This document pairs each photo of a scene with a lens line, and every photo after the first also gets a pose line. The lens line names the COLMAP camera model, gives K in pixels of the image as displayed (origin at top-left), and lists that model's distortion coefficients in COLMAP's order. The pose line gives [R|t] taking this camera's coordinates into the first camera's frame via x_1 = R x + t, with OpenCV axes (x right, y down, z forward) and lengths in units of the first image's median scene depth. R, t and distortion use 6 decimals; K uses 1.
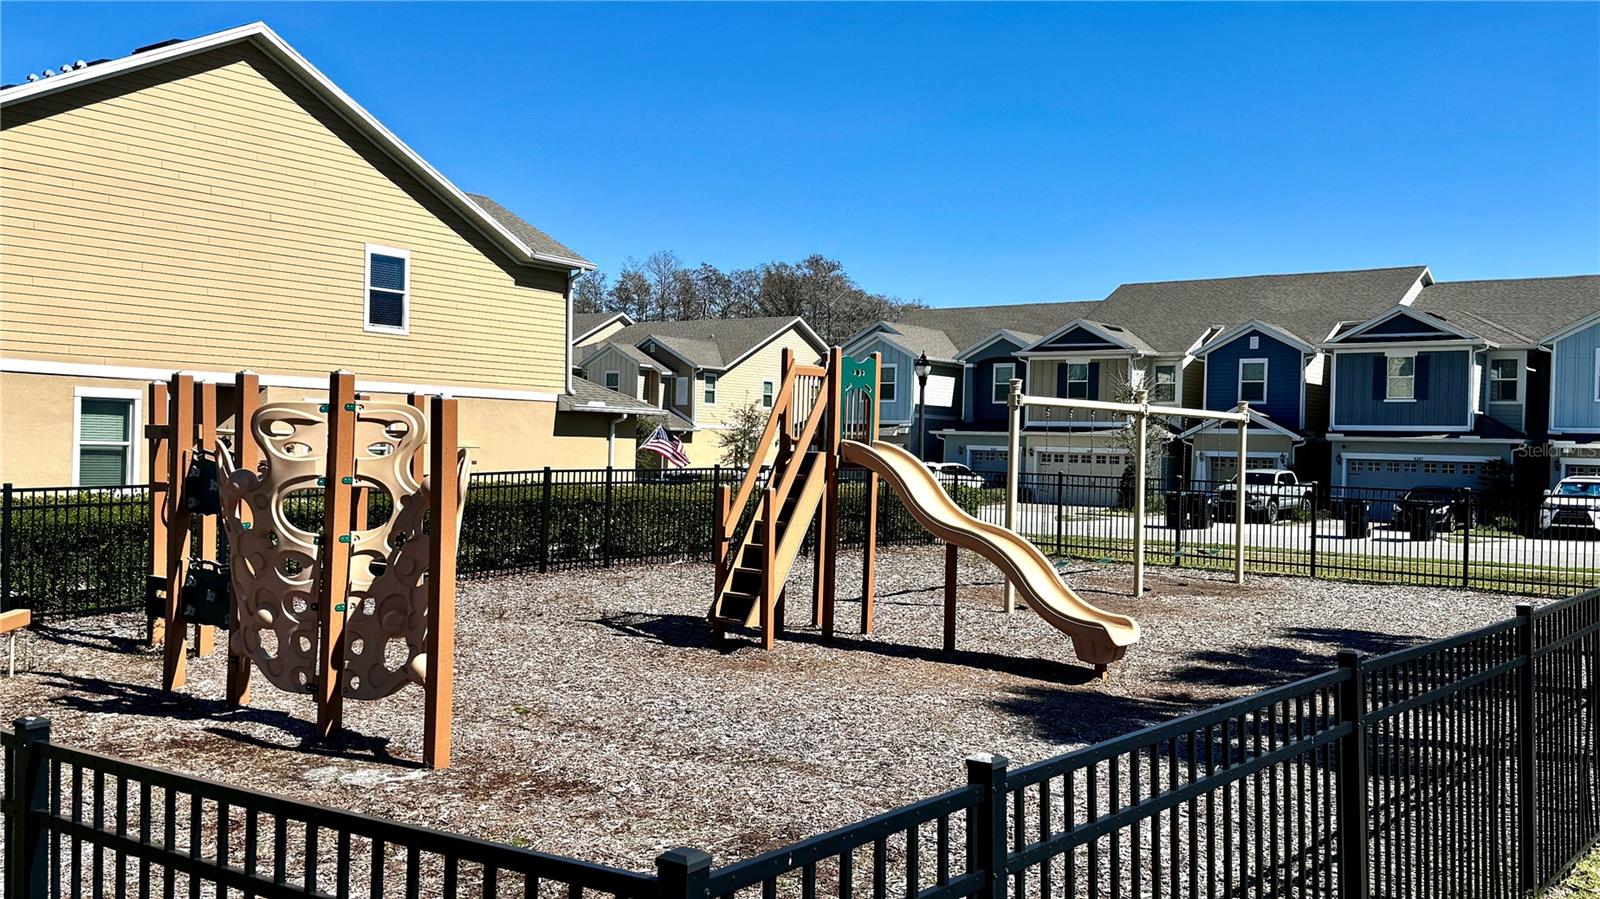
lens RADIAL K [[1423.4, 0, 800.0], [0, 1423.4, 449.5], [0, 0, 1]] dist [0.038661, -0.002128]
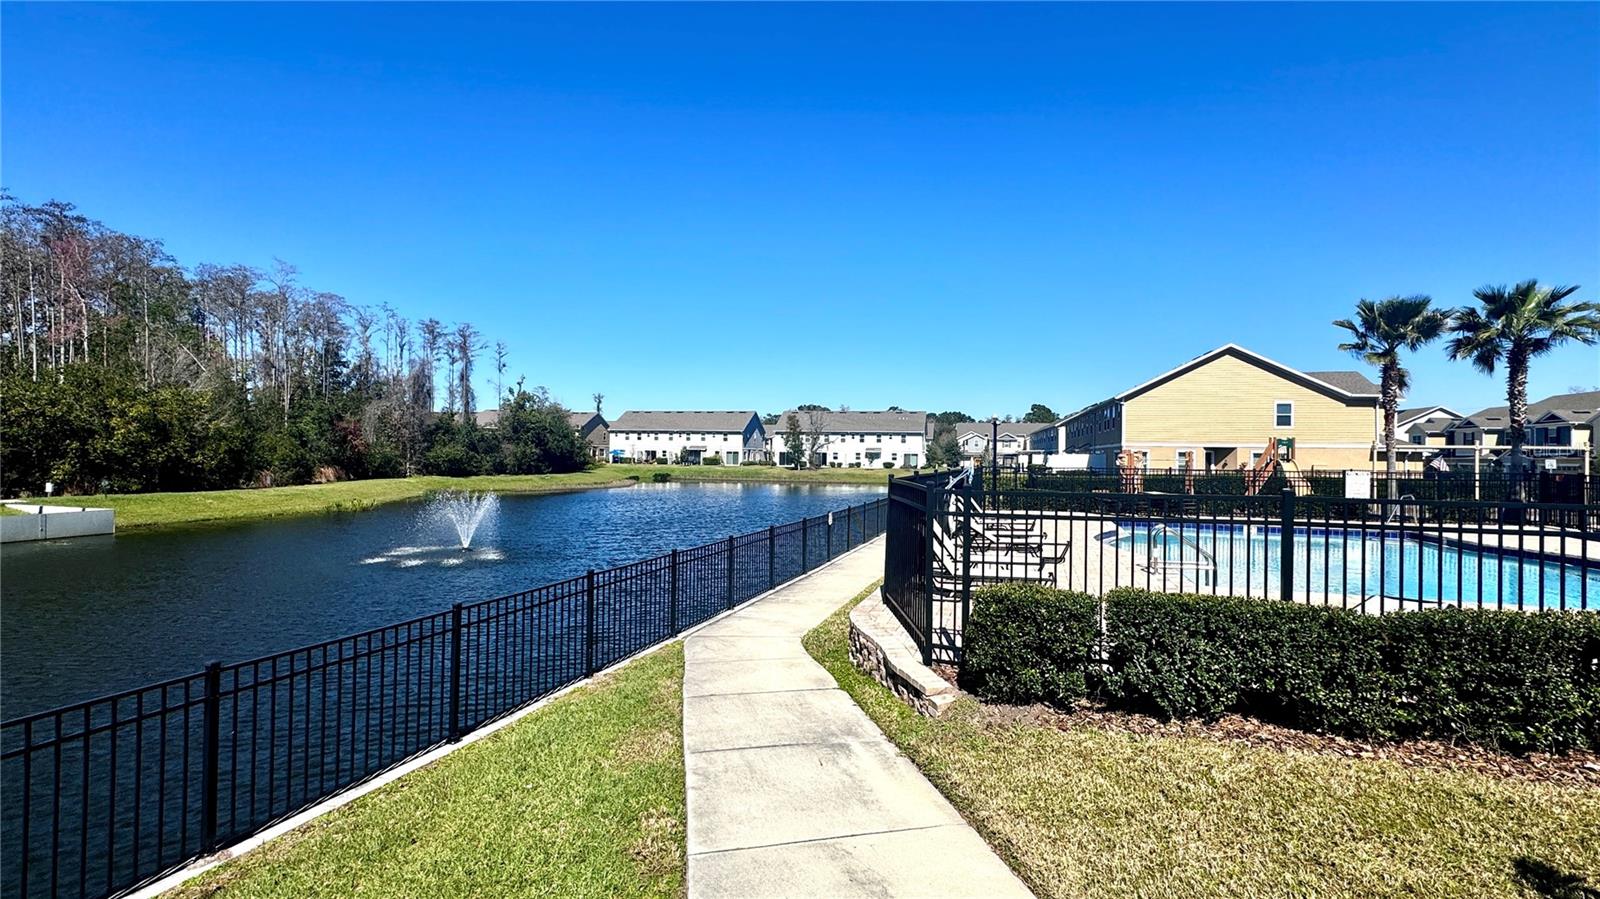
lens RADIAL K [[714.5, 0, 800.0], [0, 714.5, 449.5], [0, 0, 1]] dist [0.002241, 0.000355]
pose [[0.363212, -0.030863, -0.931195, 0.772832], [-0.004106, 0.999388, -0.034725, 0.022743], [0.931698, 0.016436, 0.362863, -0.545450]]
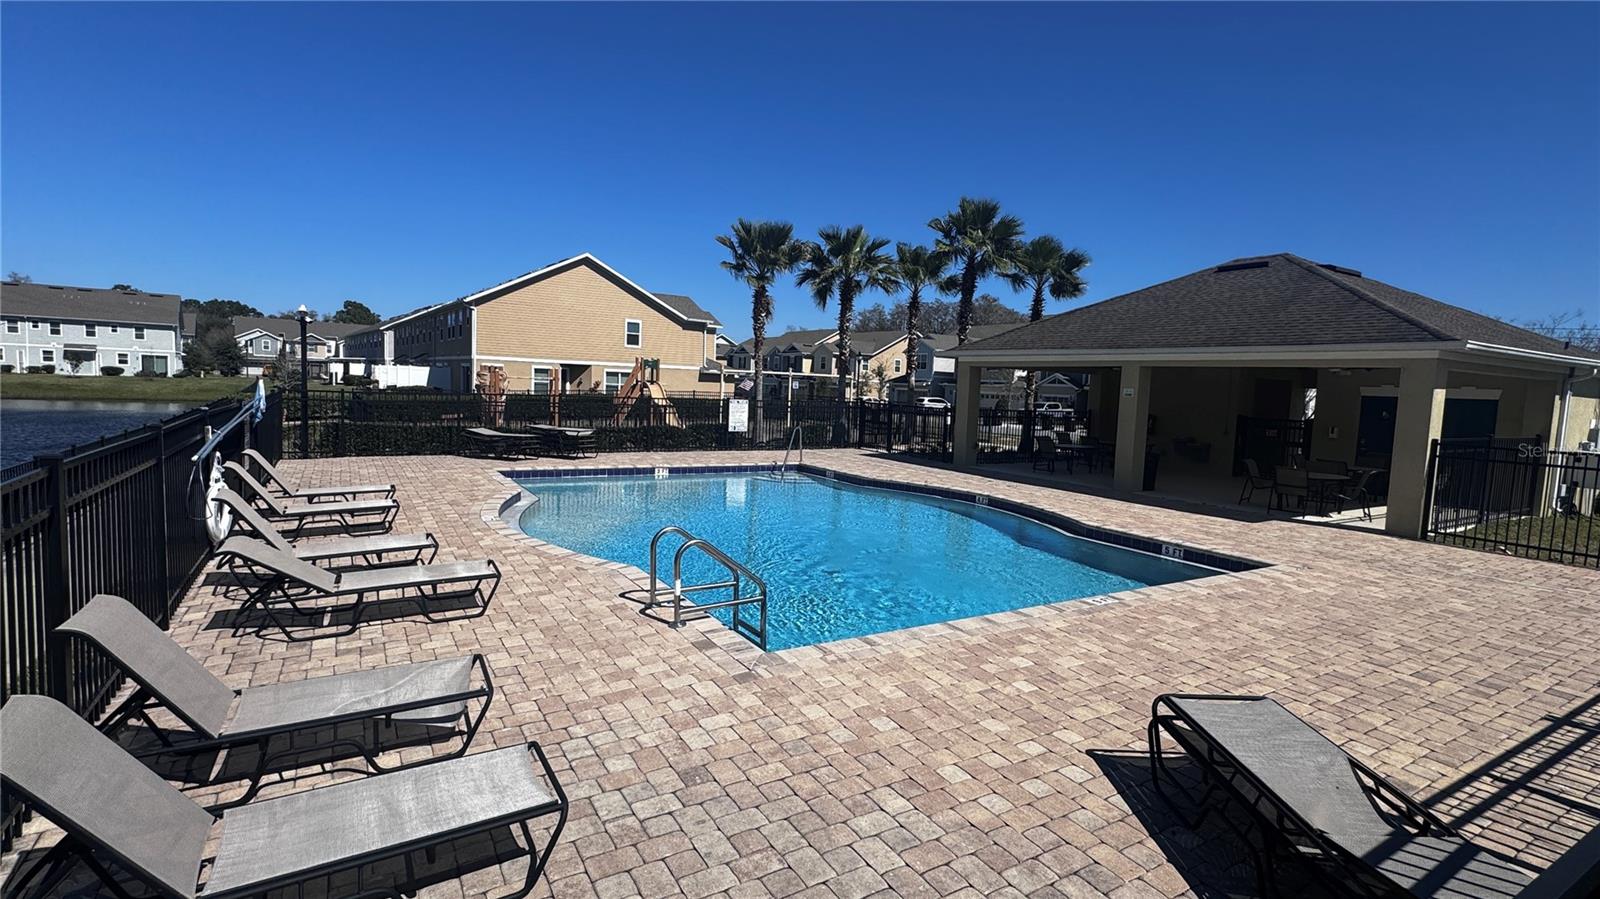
lens RADIAL K [[756.4, 0, 800.0], [0, 756.4, 449.5], [0, 0, 1]] dist [-0.001012, -0.000326]
pose [[0.941020, 0.039073, -0.336088, 0.607673], [-0.014371, 0.997029, 0.075674, 0.009526], [0.338046, -0.066381, 0.938786, -0.430608]]
